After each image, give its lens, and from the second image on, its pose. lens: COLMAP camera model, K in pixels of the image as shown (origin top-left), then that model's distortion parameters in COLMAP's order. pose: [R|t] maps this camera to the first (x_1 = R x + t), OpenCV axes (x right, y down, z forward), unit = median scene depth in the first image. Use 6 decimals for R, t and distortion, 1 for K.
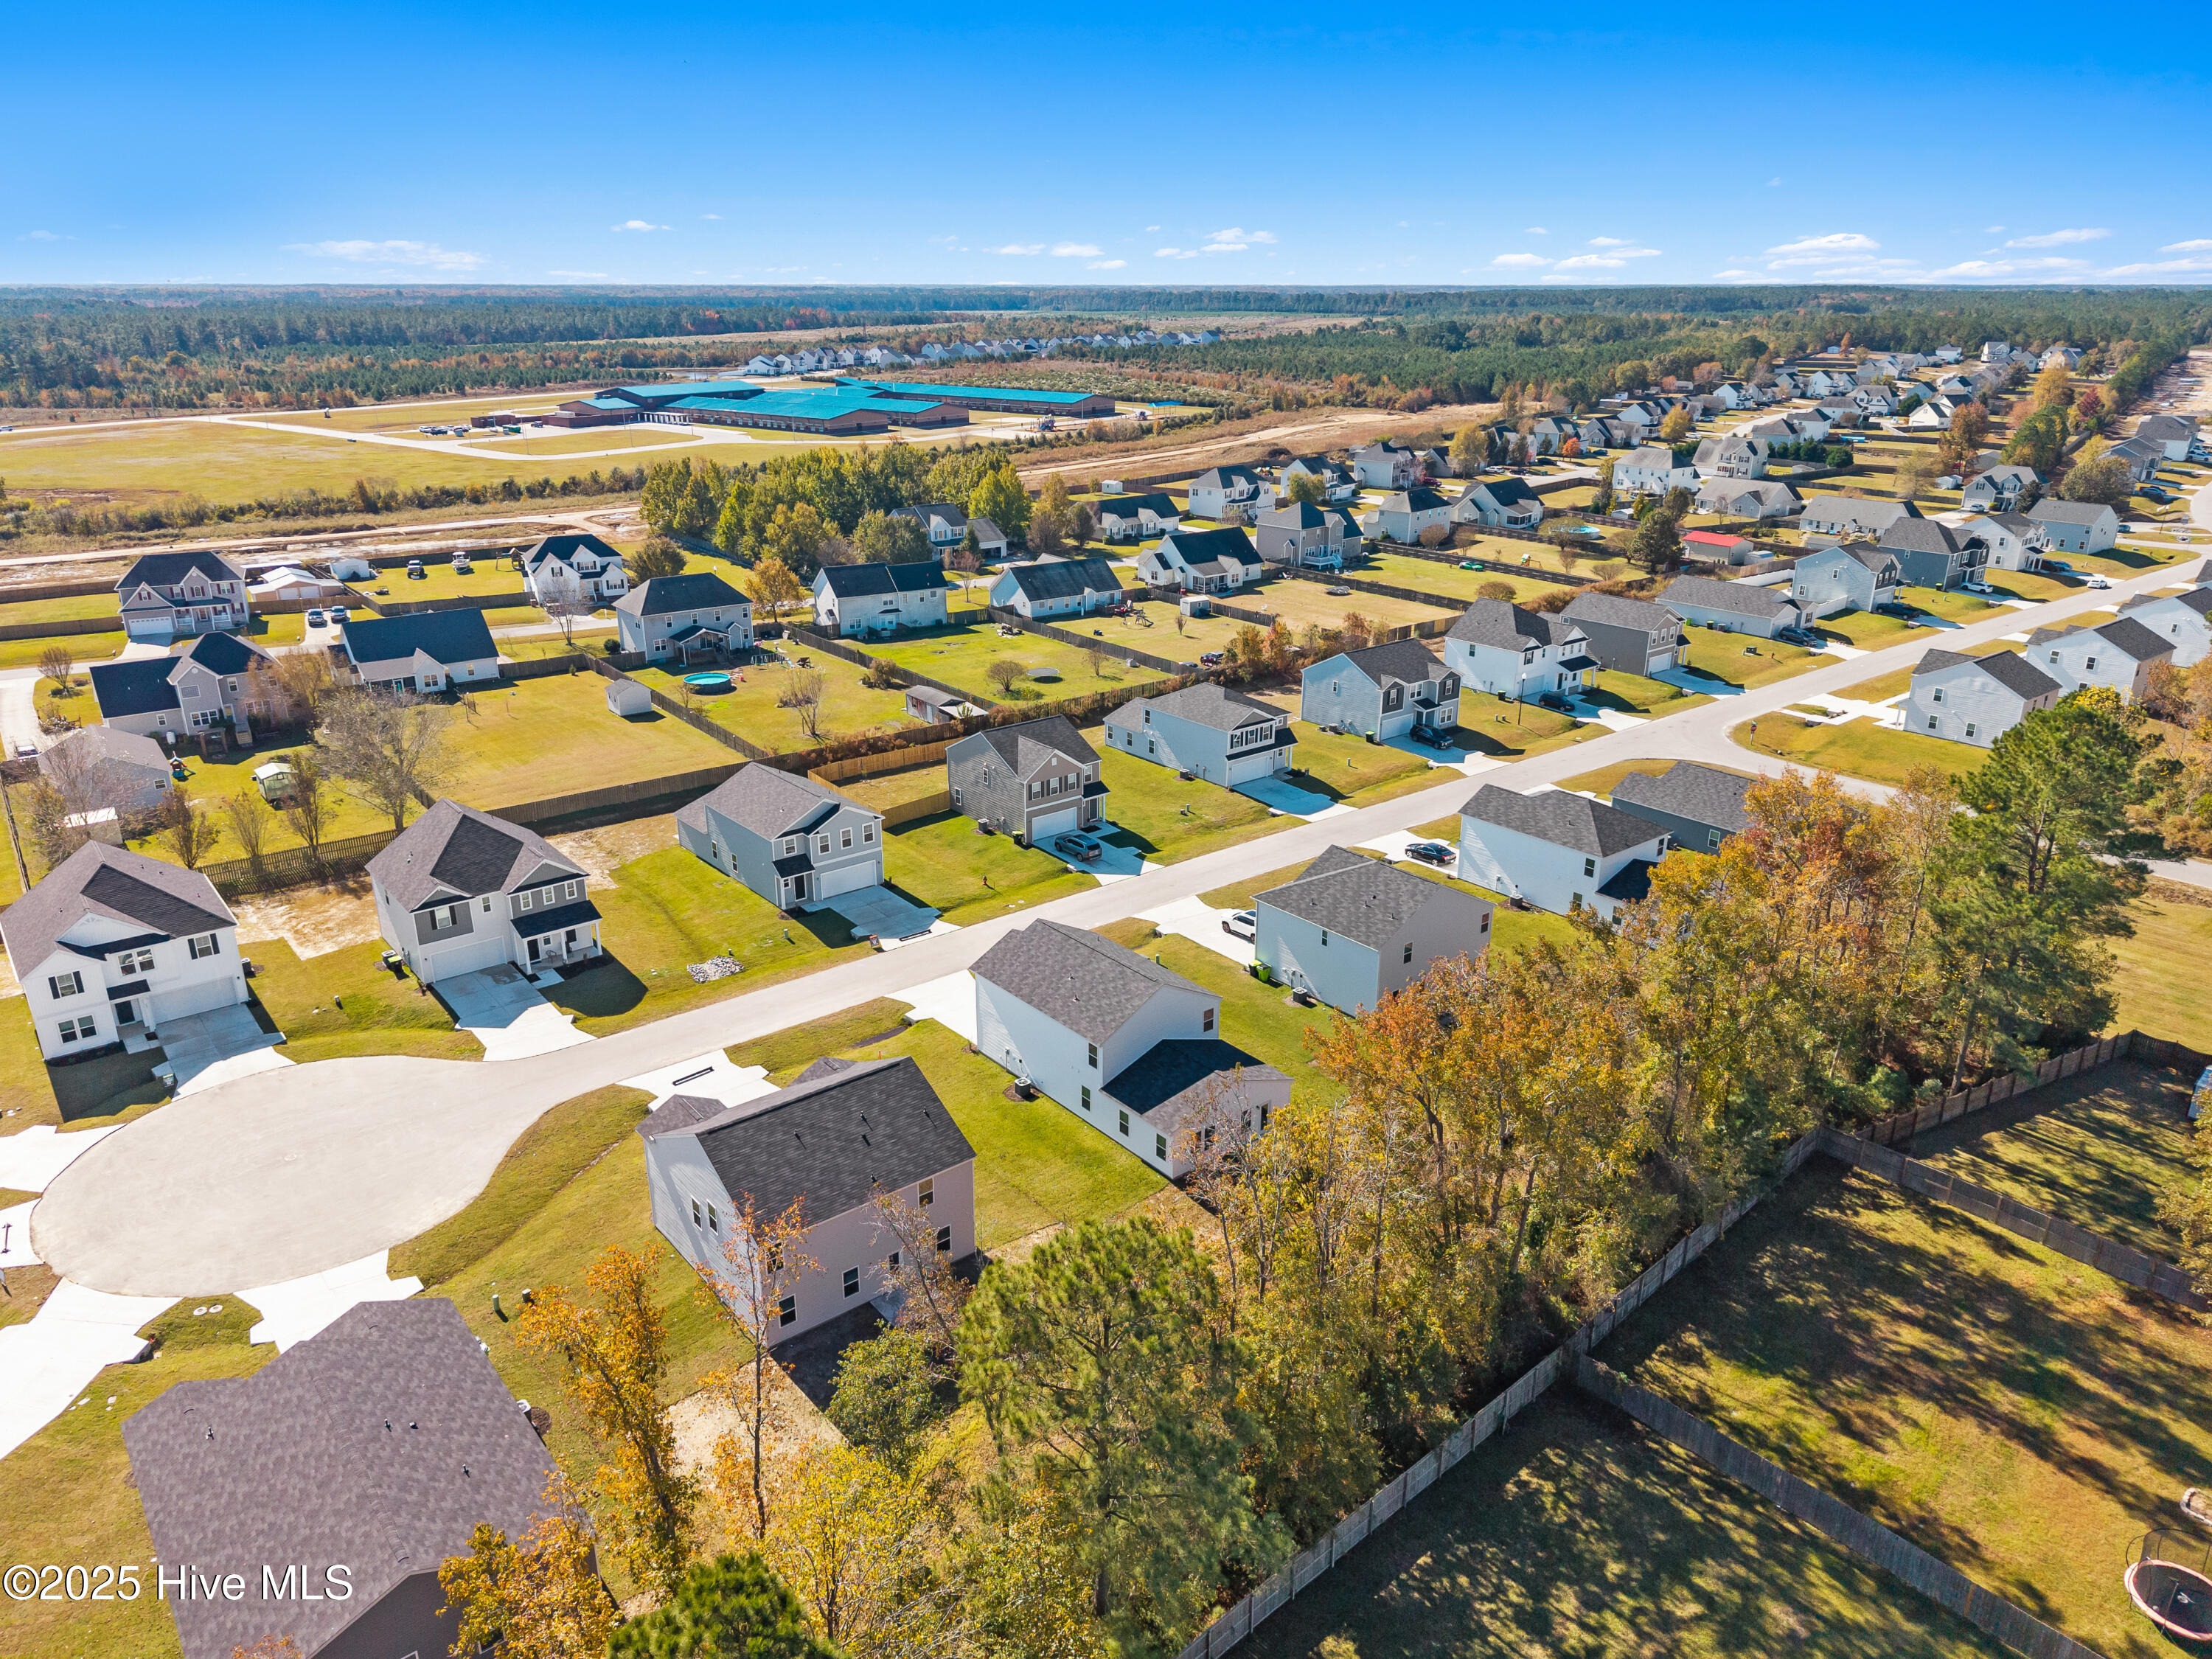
lens RADIAL K [[1498.3, 0, 1109.9], [0, 1498.3, 829.8], [0, 0, 1]] dist [0.044425, -0.065758]
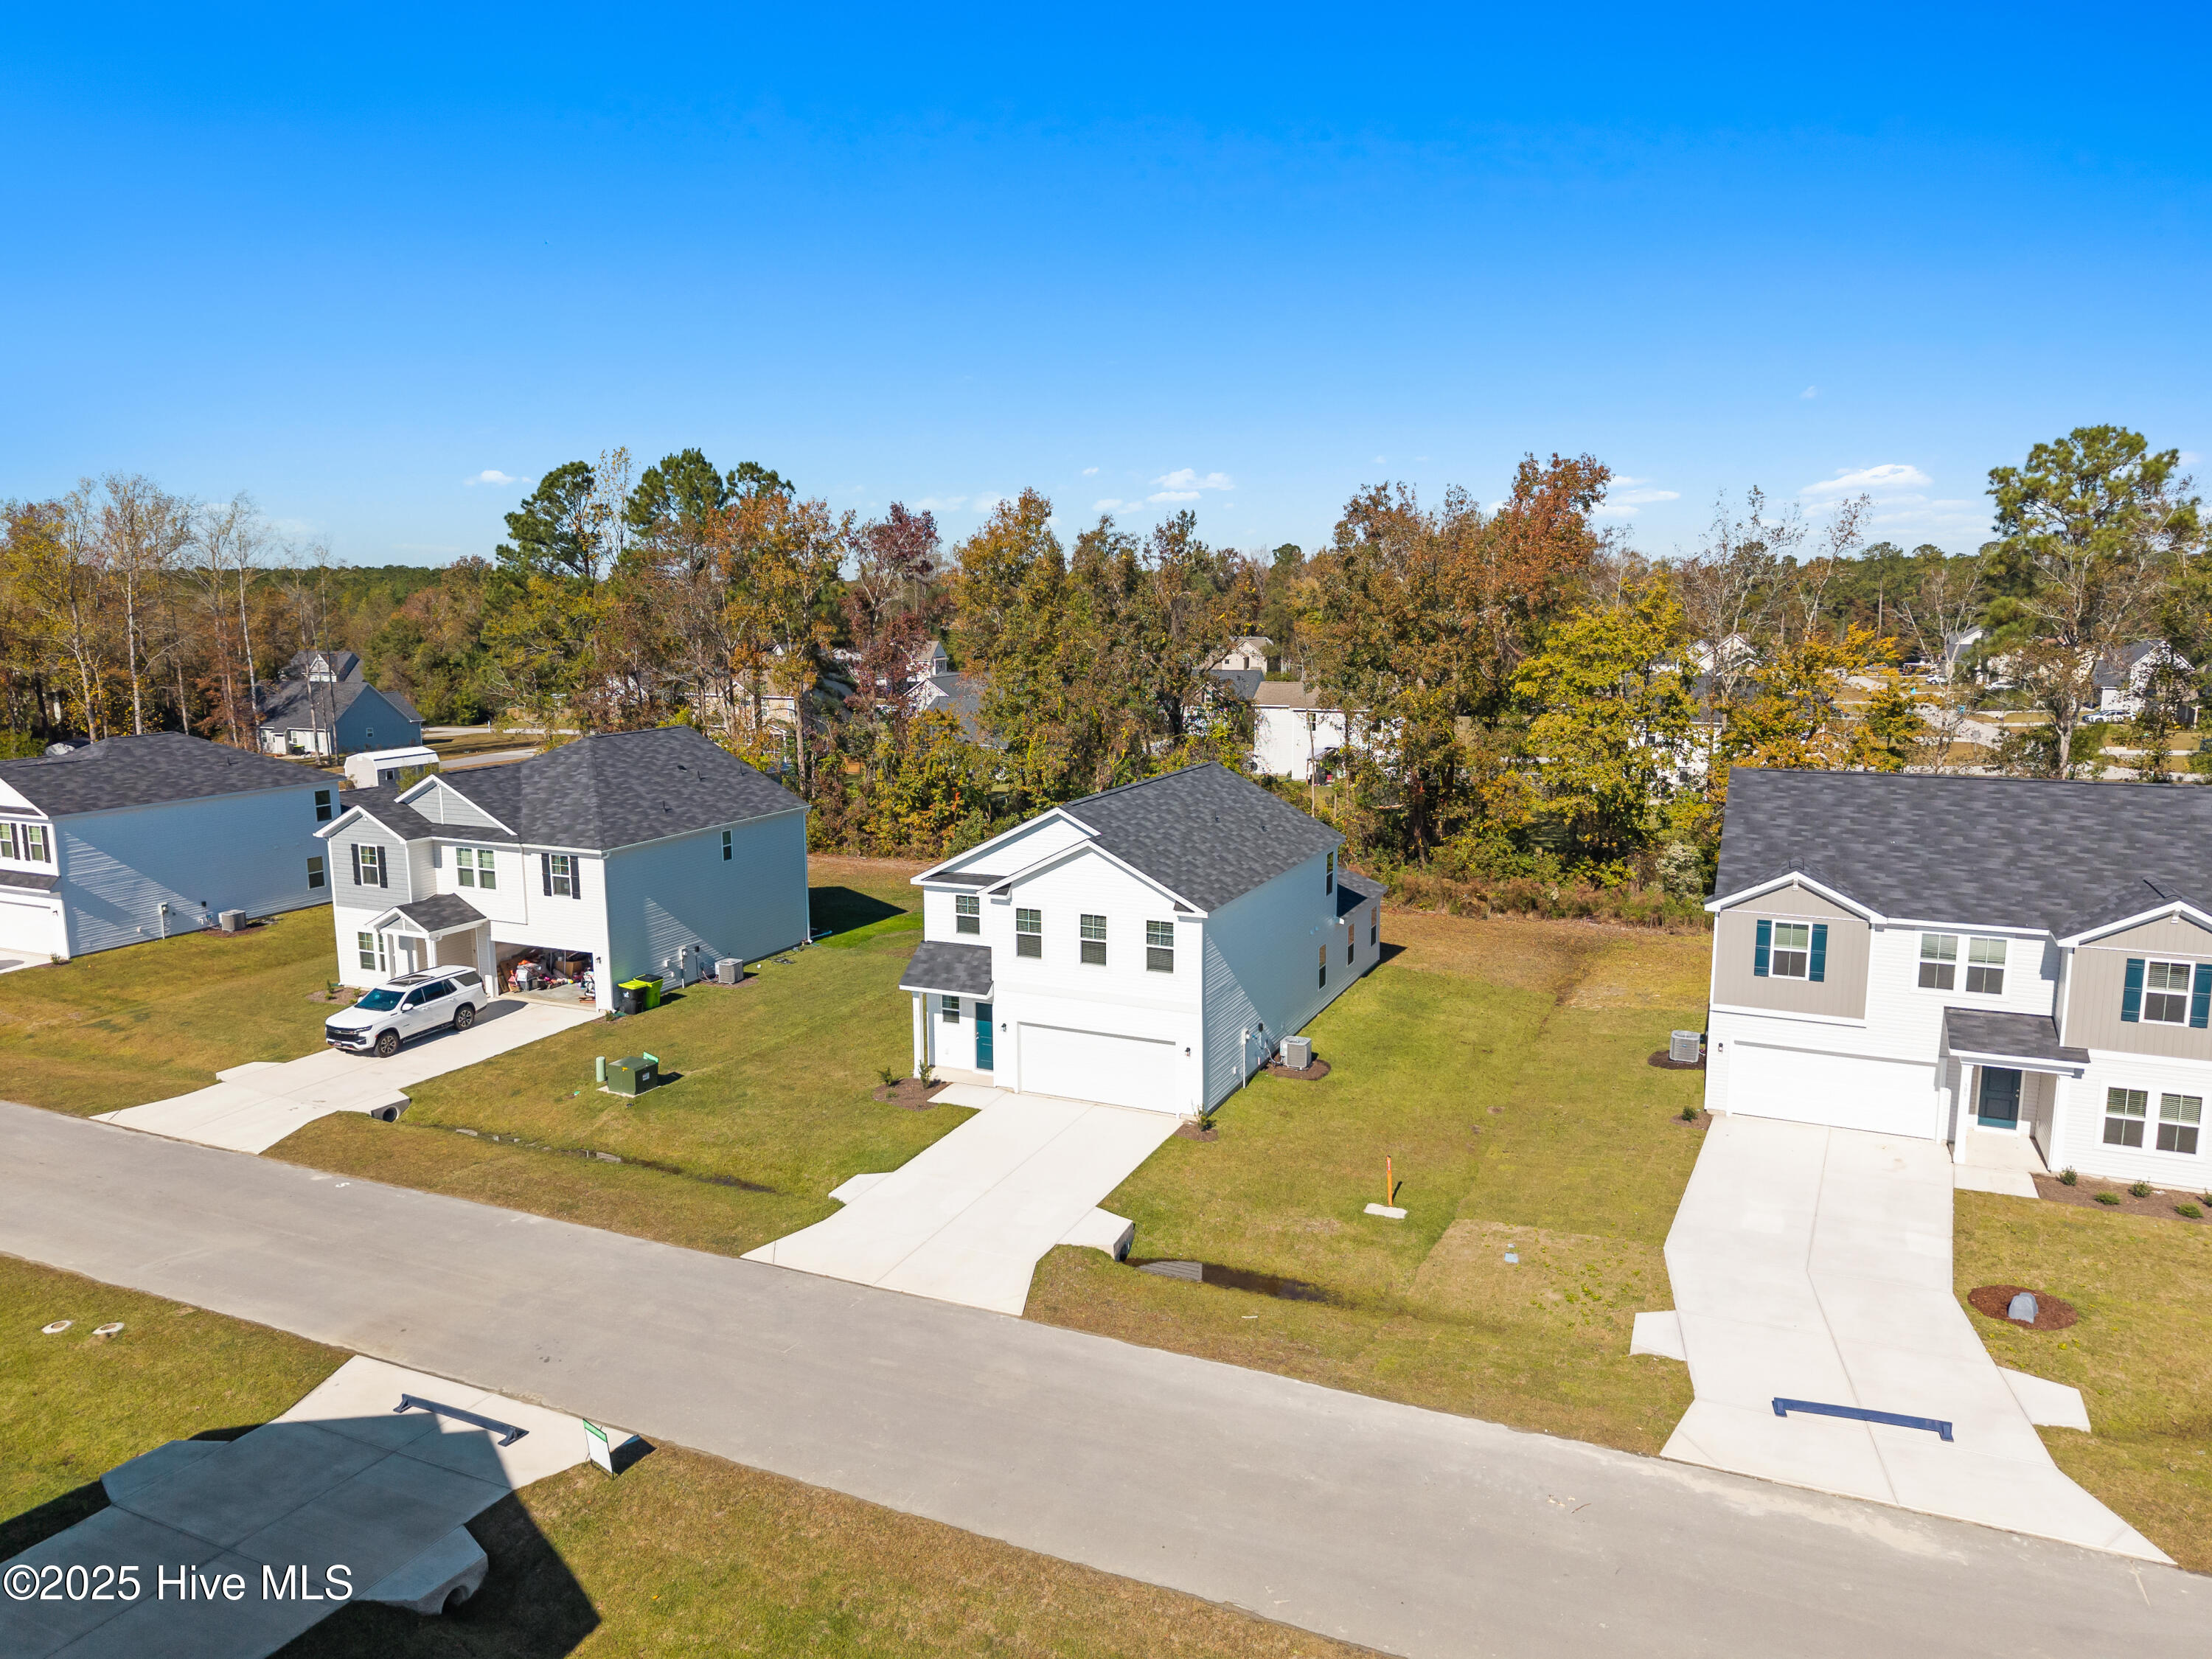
lens RADIAL K [[1498.3, 0, 1109.9], [0, 1498.3, 829.8], [0, 0, 1]] dist [0.044425, -0.065758]
pose [[-0.442721, -0.140007, 0.885662, -0.266532], [0.314526, 0.900725, 0.299612, -0.035654], [-0.839685, 0.411208, -0.354734, 0.697755]]
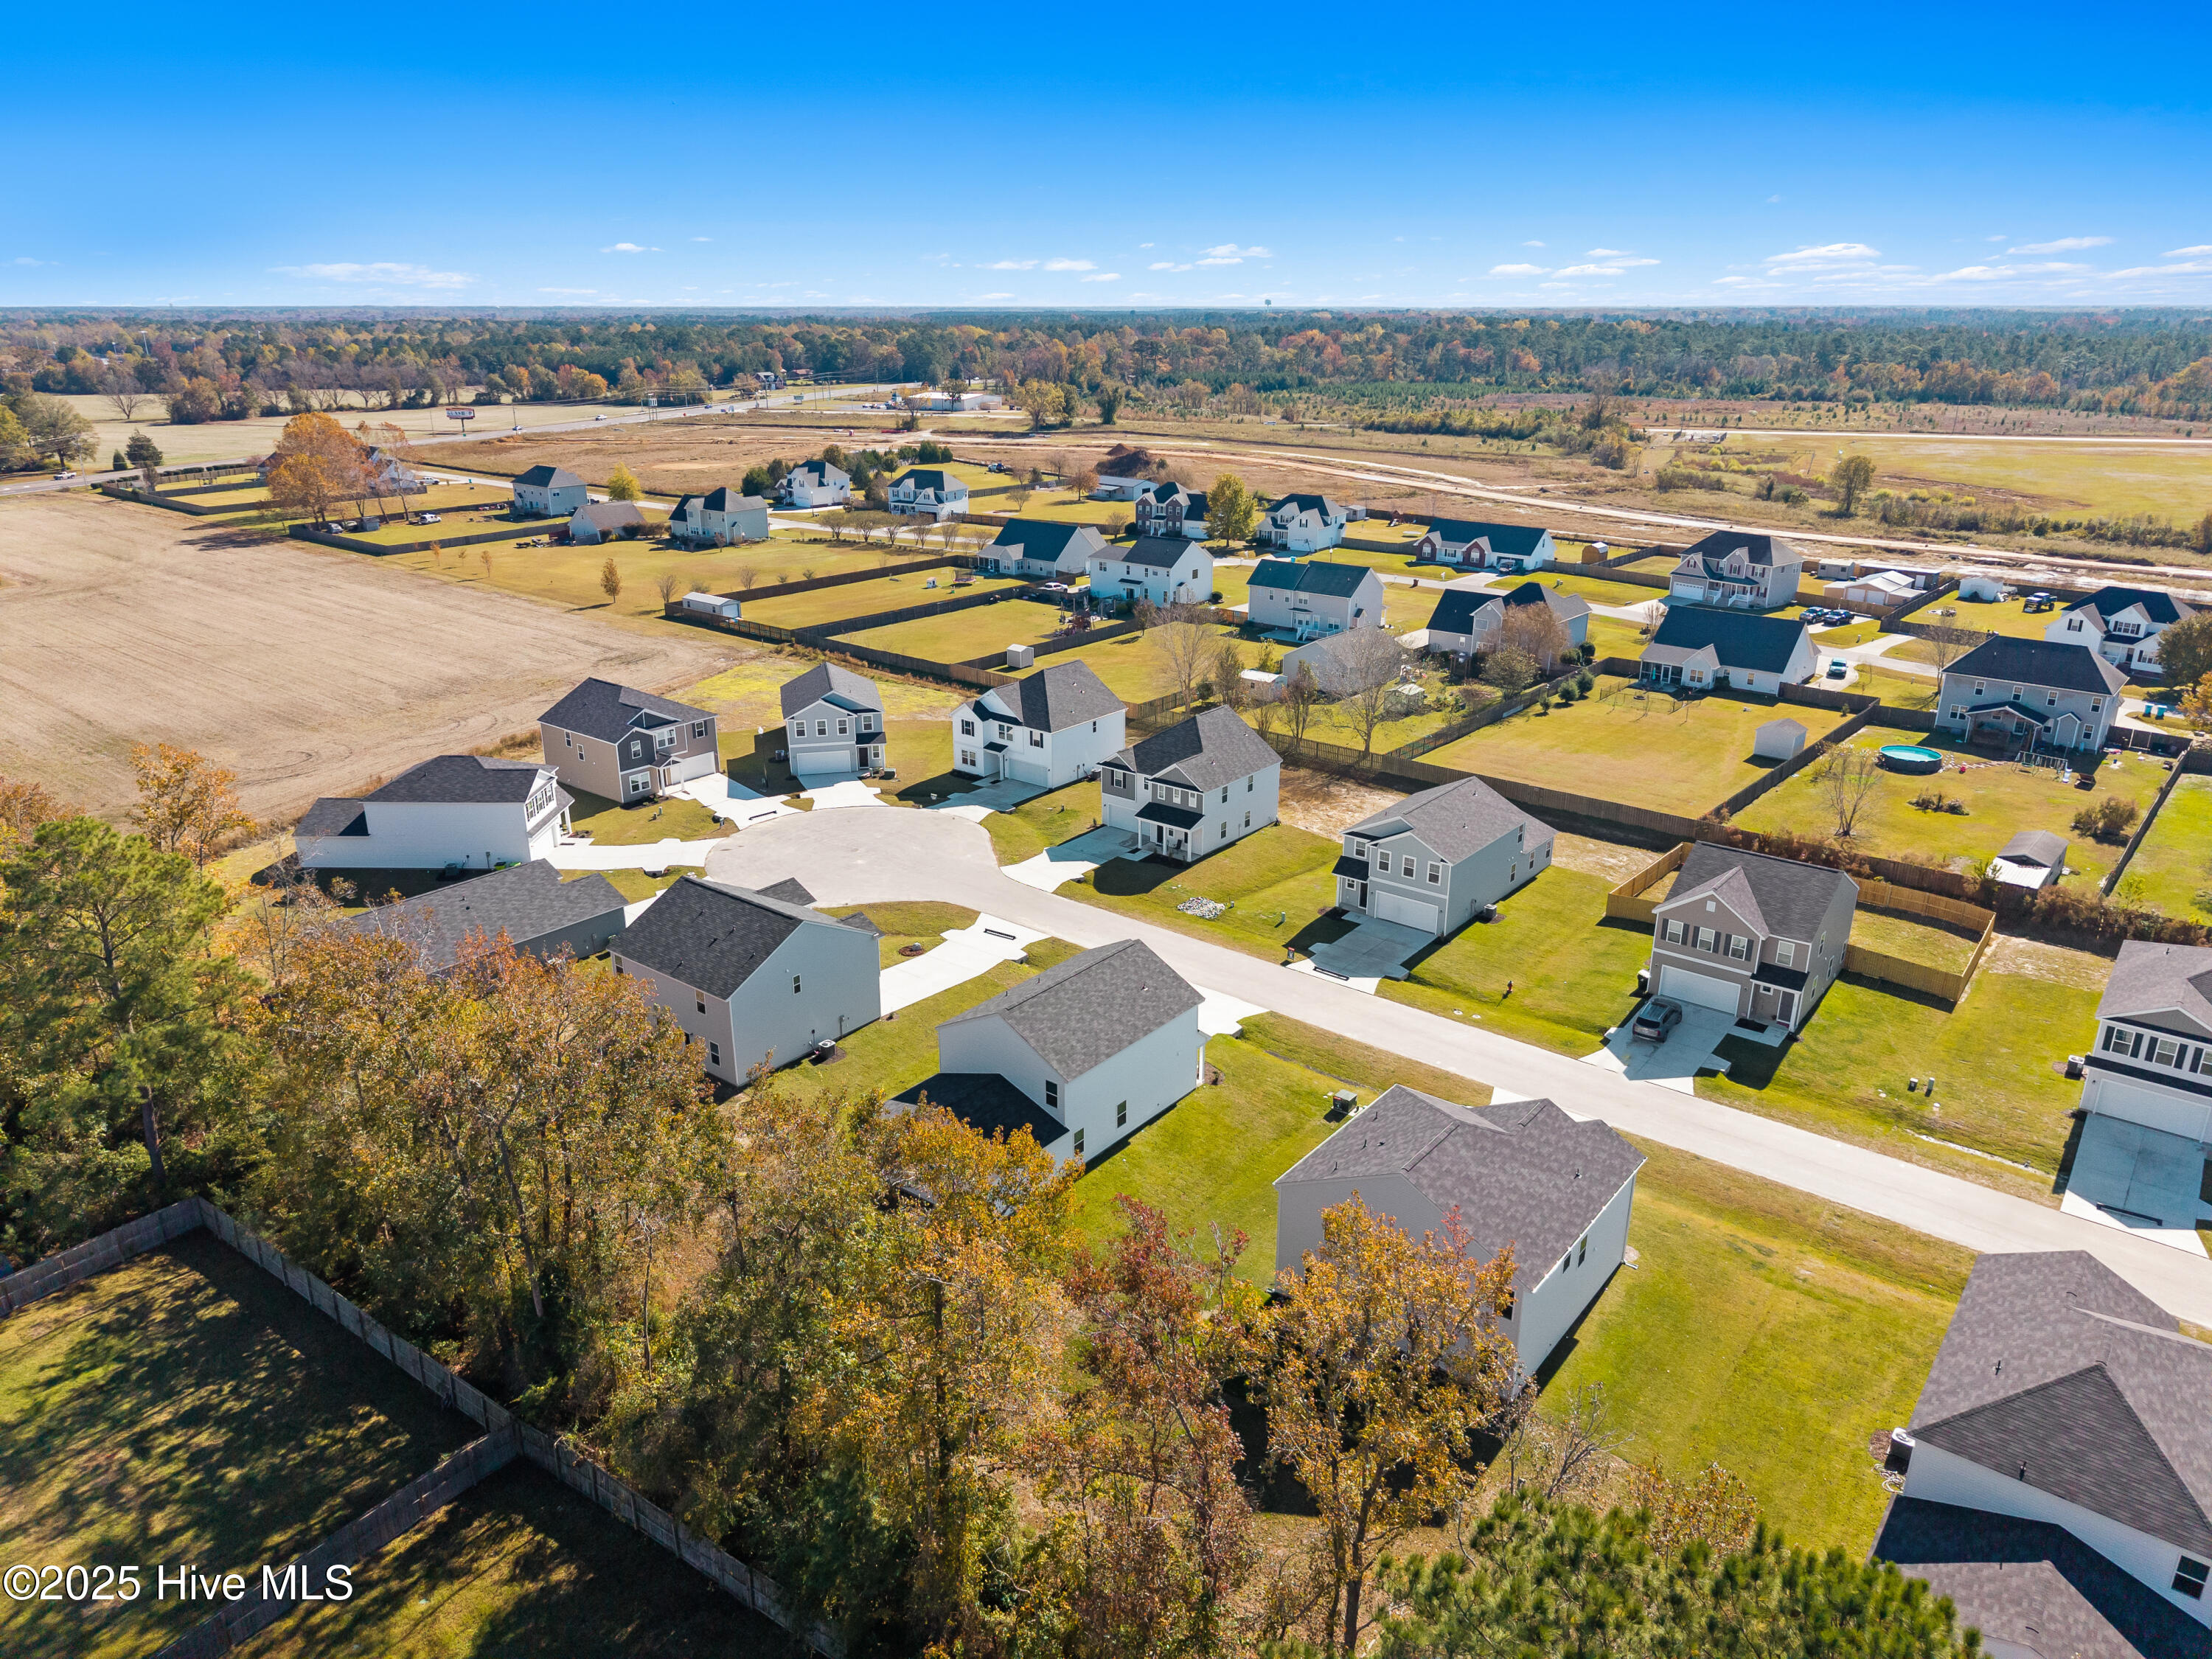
lens RADIAL K [[1479.8, 0, 1100.0], [0, 1479.8, 835.4], [0, 0, 1]] dist [0.046625, -0.062148]
pose [[0.205070, 0.327616, -0.922287, 0.467409], [-0.333177, 0.909403, 0.248958, -0.132959], [0.920293, 0.256231, 0.295646, 0.423454]]
